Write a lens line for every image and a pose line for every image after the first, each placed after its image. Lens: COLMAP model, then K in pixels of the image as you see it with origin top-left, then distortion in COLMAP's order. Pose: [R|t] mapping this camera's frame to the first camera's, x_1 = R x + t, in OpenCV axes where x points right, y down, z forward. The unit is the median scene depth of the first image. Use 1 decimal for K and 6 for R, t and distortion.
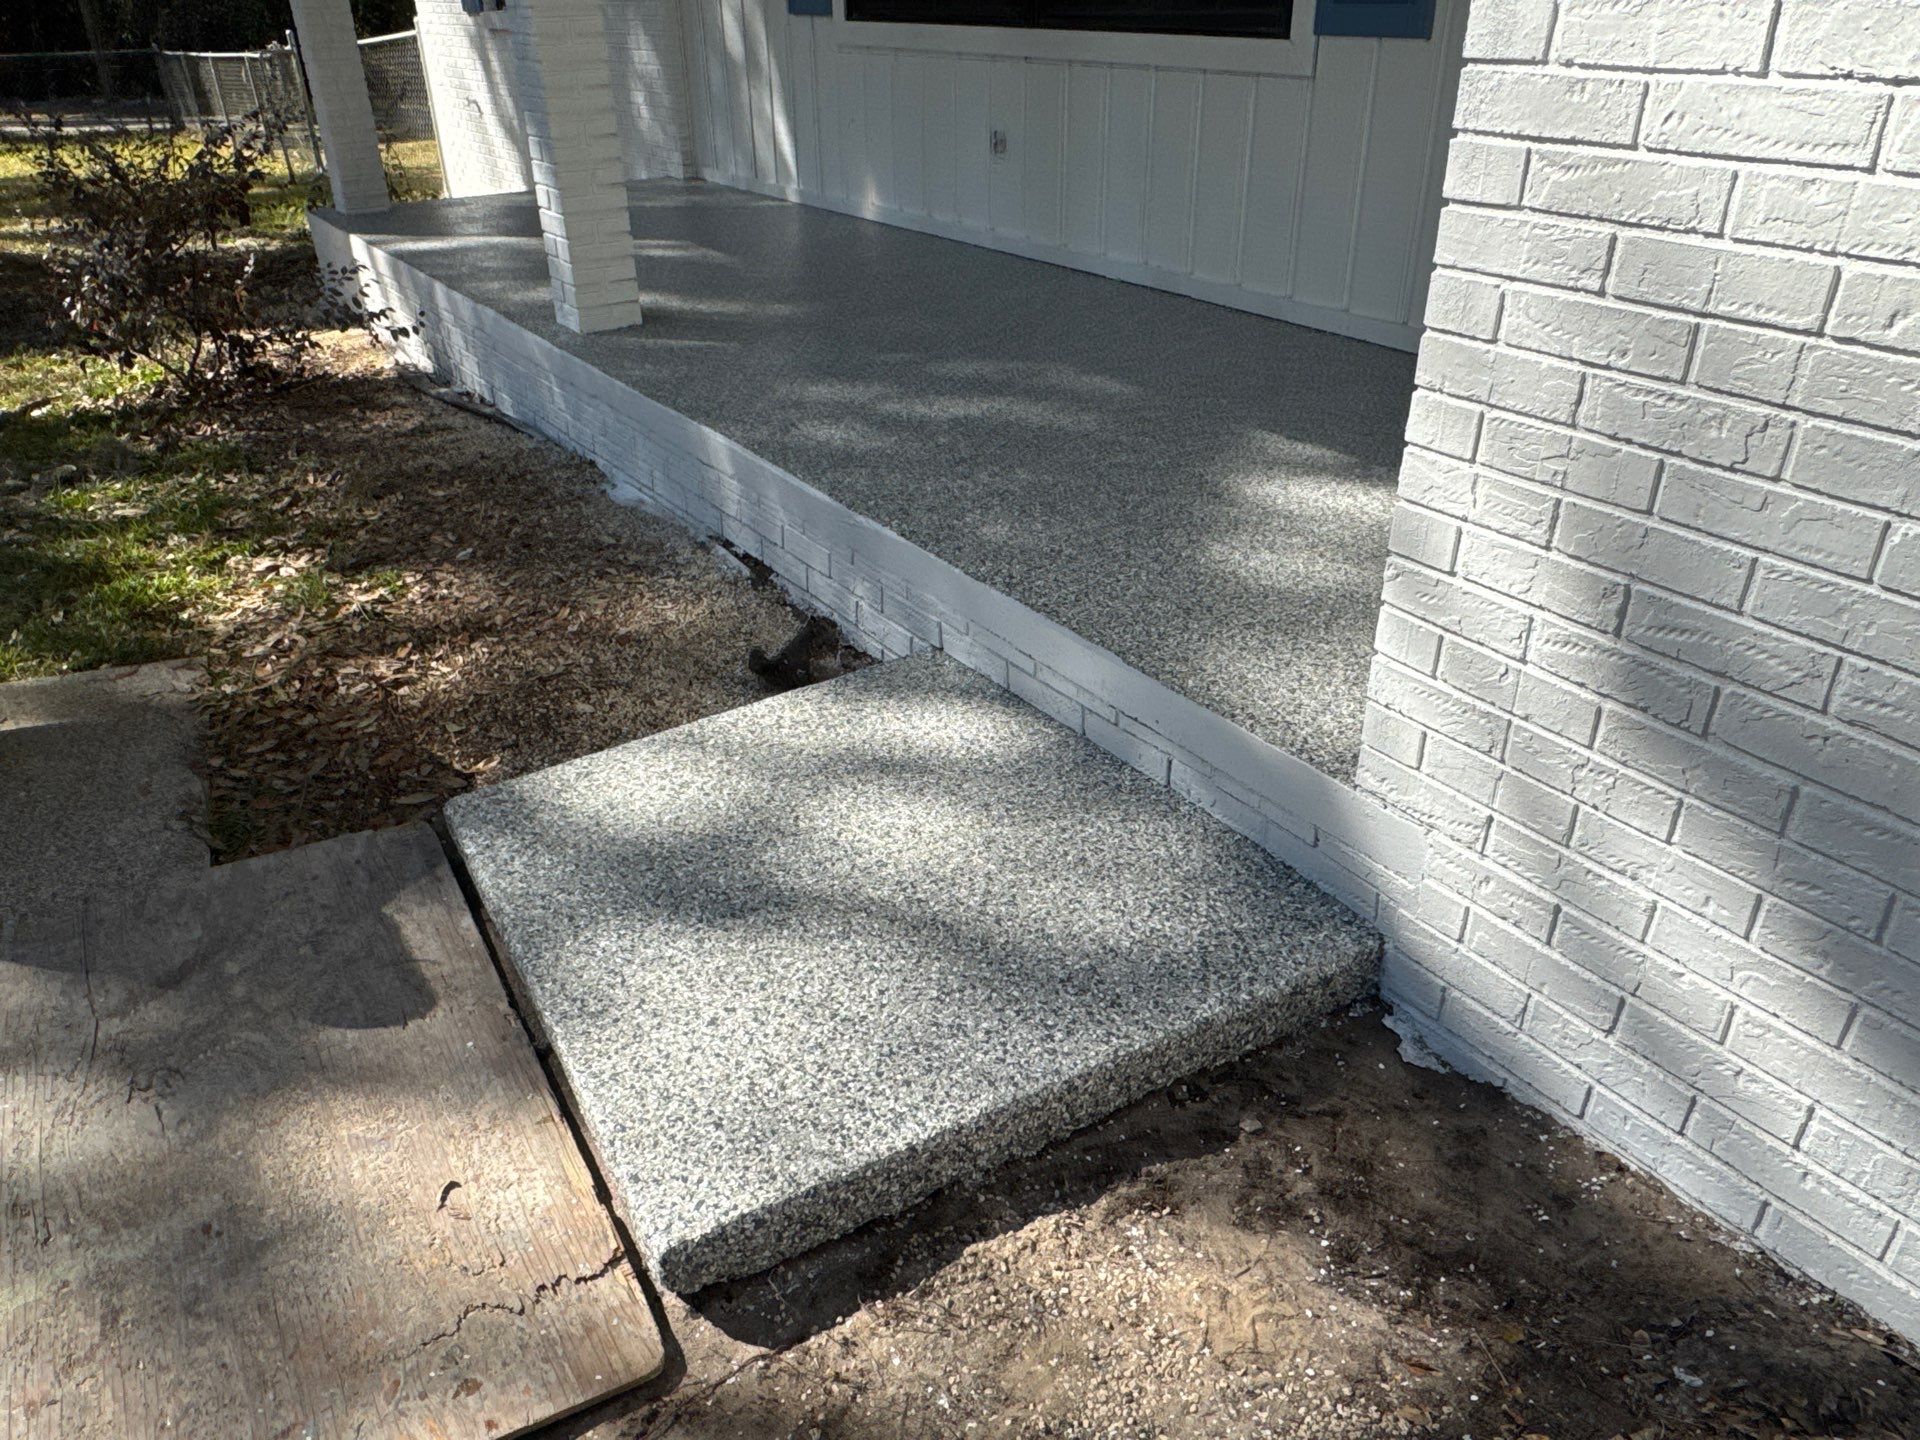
lens RADIAL K [[1383.4, 0, 960.0], [0, 1383.4, 720.0], [0, 0, 1]] dist [-0.002838, -0.000836]
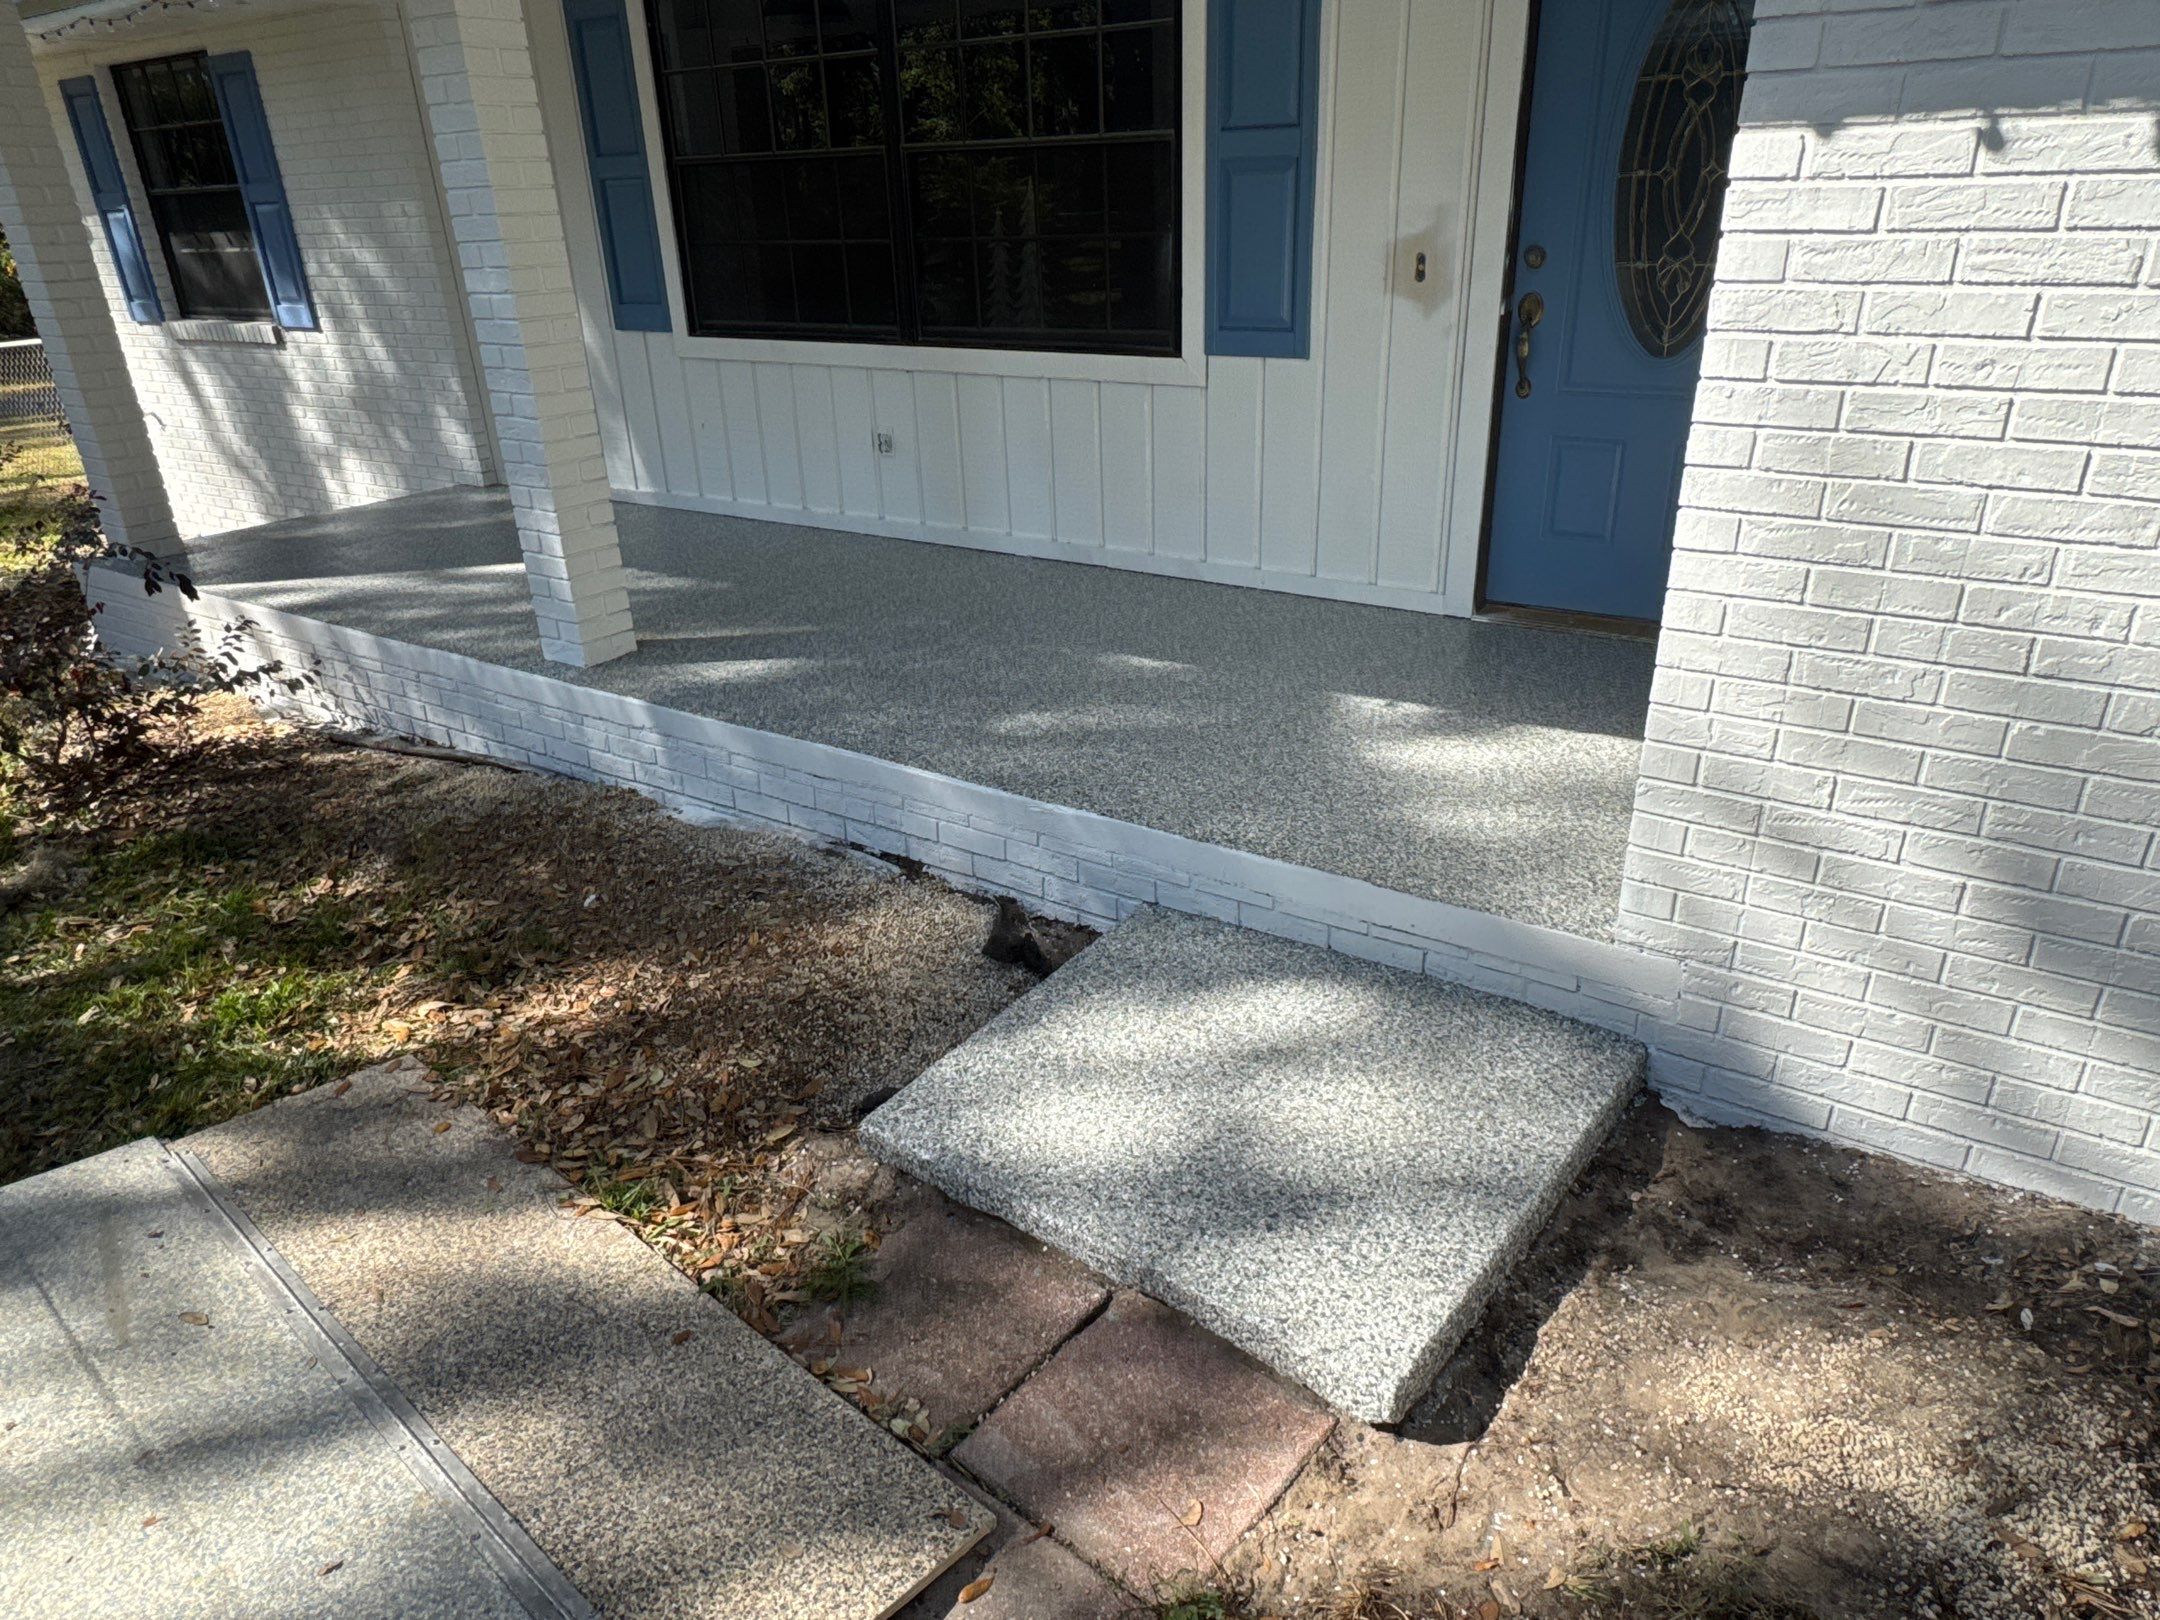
lens RADIAL K [[1406.9, 0, 1080.0], [0, 1406.9, 810.0], [0, 0, 1]] dist [-0.003365, -0.001866]
pose [[0.924286, -0.165395, 0.344006, -0.883924], [0.194965, 0.979379, -0.052960, -0.145707], [-0.328153, 0.116020, 0.937473, -0.220652]]
